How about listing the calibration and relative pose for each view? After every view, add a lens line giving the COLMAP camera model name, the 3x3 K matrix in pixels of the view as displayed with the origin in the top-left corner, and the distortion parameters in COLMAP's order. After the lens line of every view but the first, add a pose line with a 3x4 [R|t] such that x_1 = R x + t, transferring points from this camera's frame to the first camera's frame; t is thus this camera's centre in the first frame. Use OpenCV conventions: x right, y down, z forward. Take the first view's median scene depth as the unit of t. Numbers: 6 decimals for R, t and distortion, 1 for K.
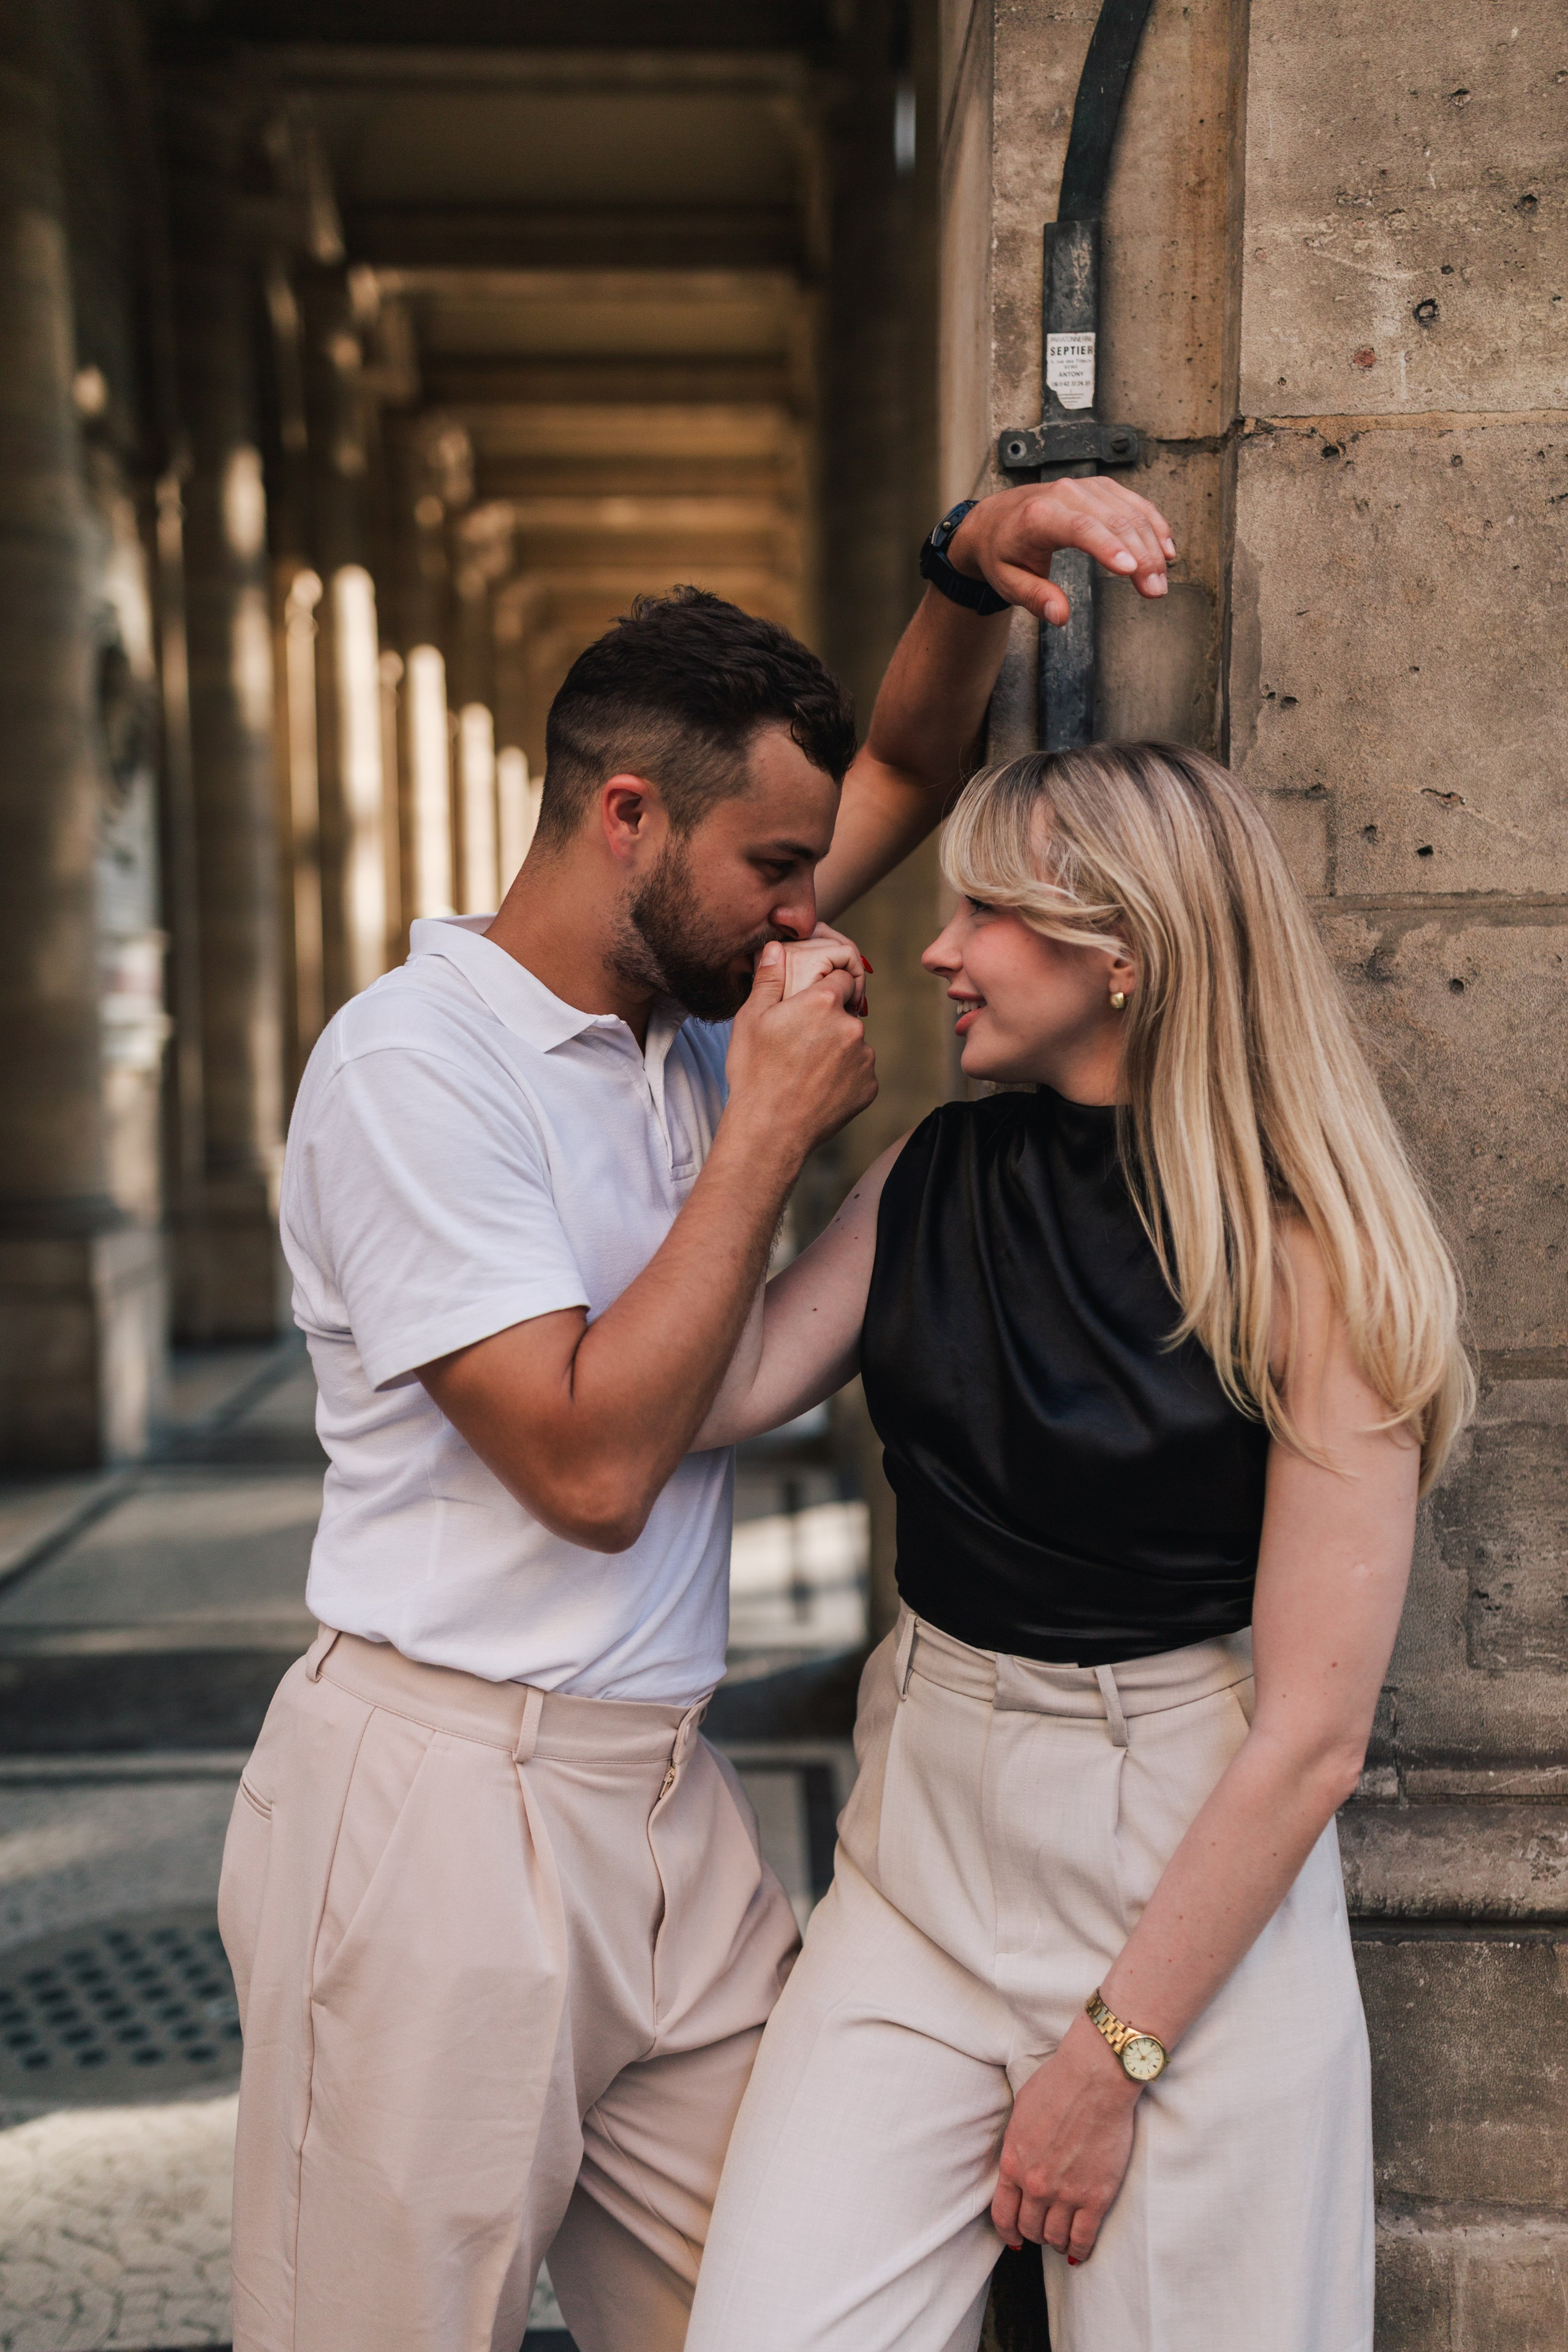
lens RADIAL K [[2212.9, 0, 794.8], [0, 2212.9, 1166.0], [0, 0, 1]] dist [0.097138, 0.007975]
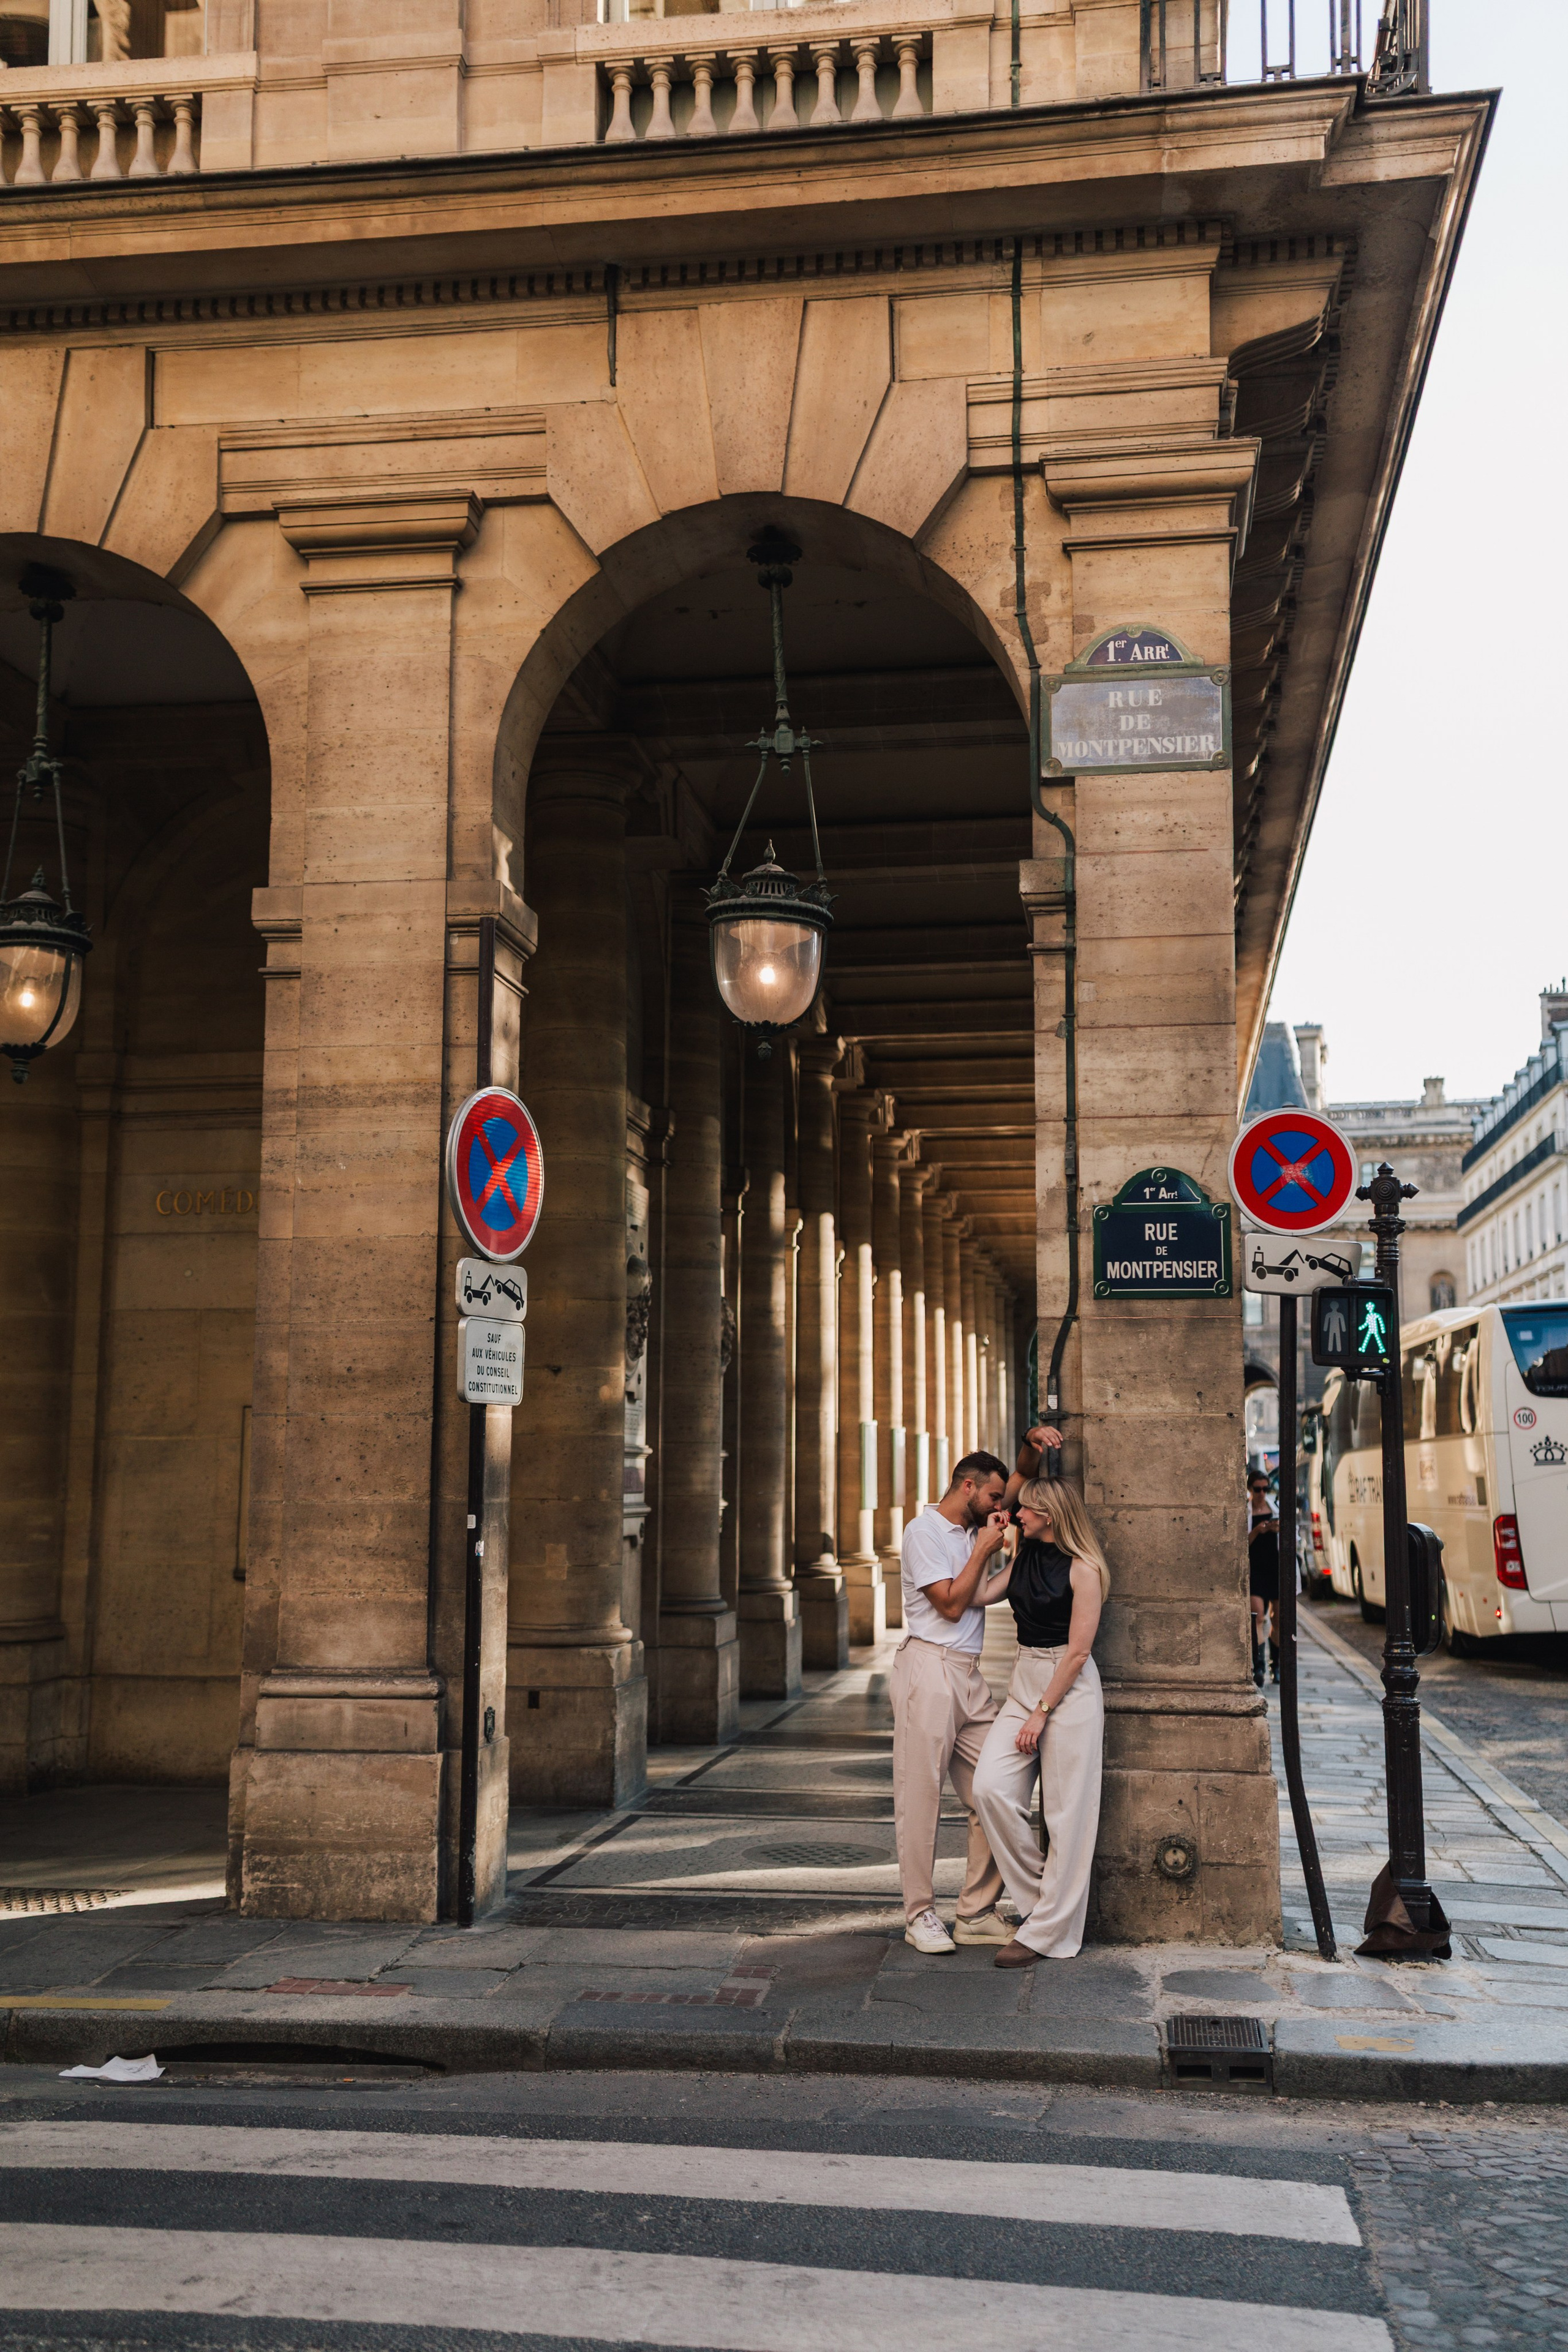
lens RADIAL K [[2258.2, 0, 794.4], [0, 2258.2, 1183.0], [0, 0, 1]] dist [0.094088, -0.028349]
pose [[0.984451, -0.011309, -0.175295, 0.461605], [-0.023245, 0.980762, -0.193816, 0.181138], [0.174115, 0.194877, 0.965250, -4.302206]]
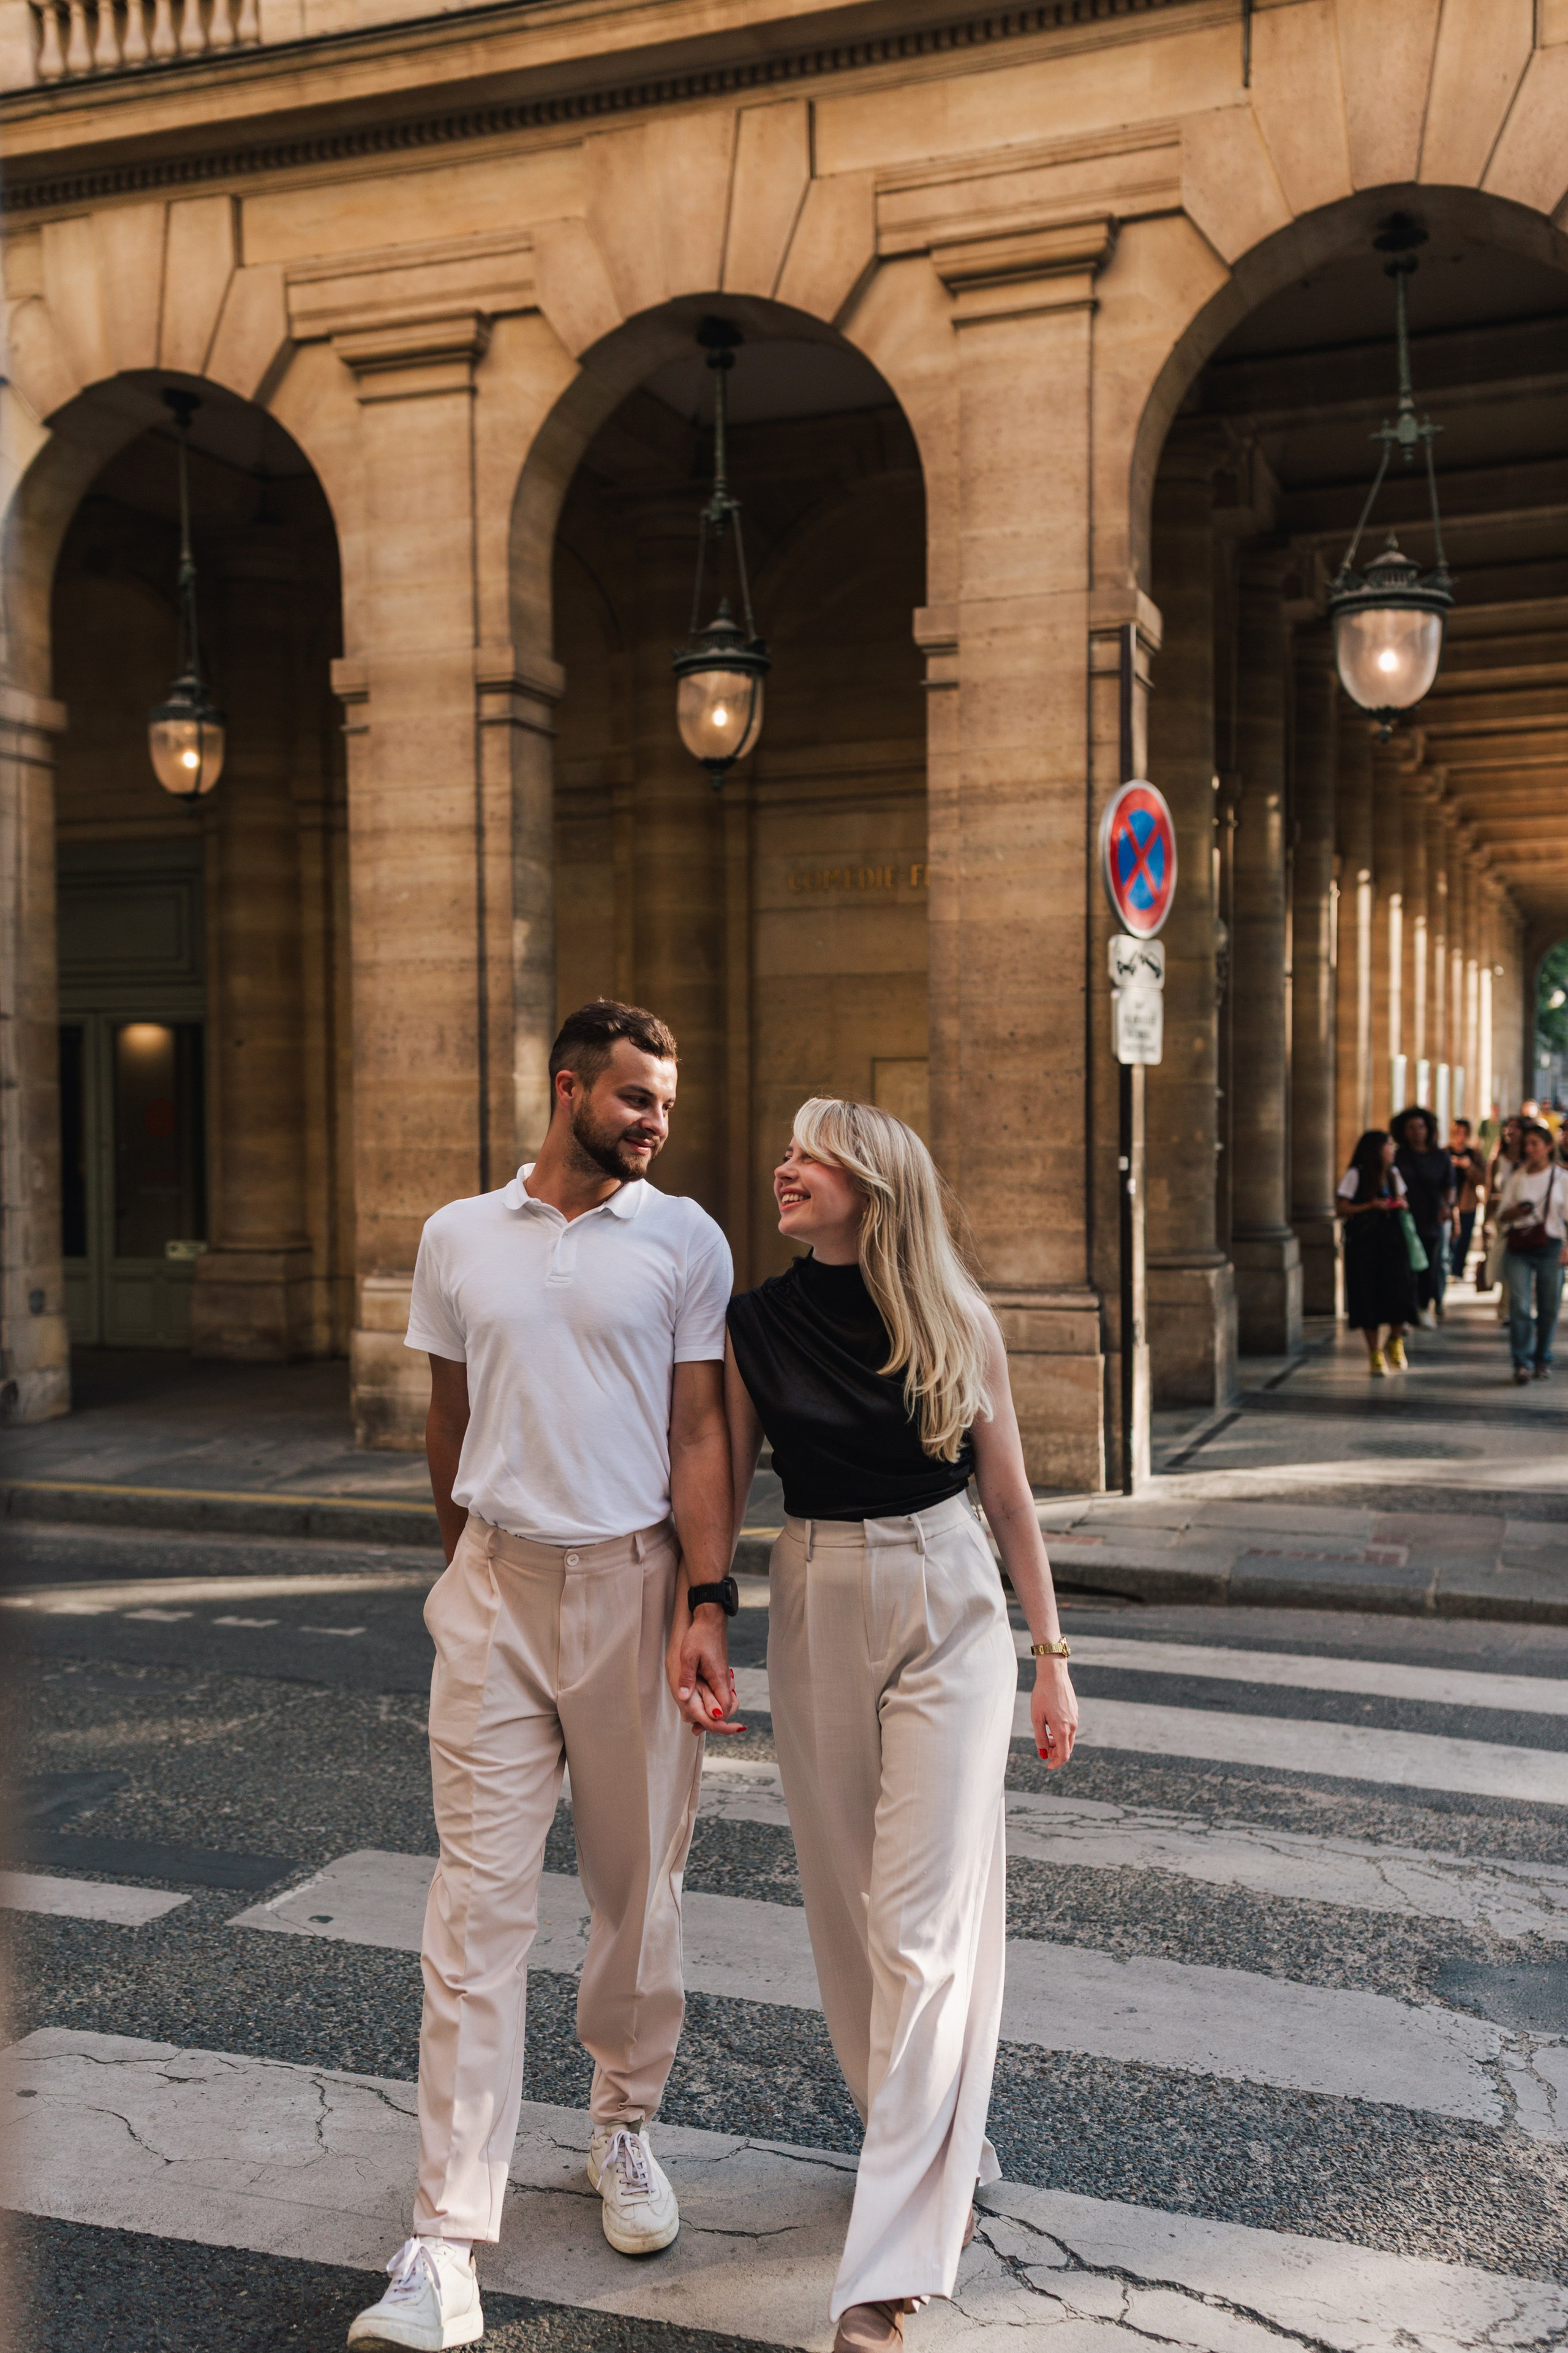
lens RADIAL K [[2213.7, 0, 794.8], [0, 2213.7, 1166.5], [0, 0, 1]] dist [0.097138, 0.007975]
pose [[0.927500, 0.013709, -0.373571, 0.202575], [-0.027910, 0.999078, -0.032630, 0.177619], [0.372779, 0.040691, 0.927027, -5.087567]]
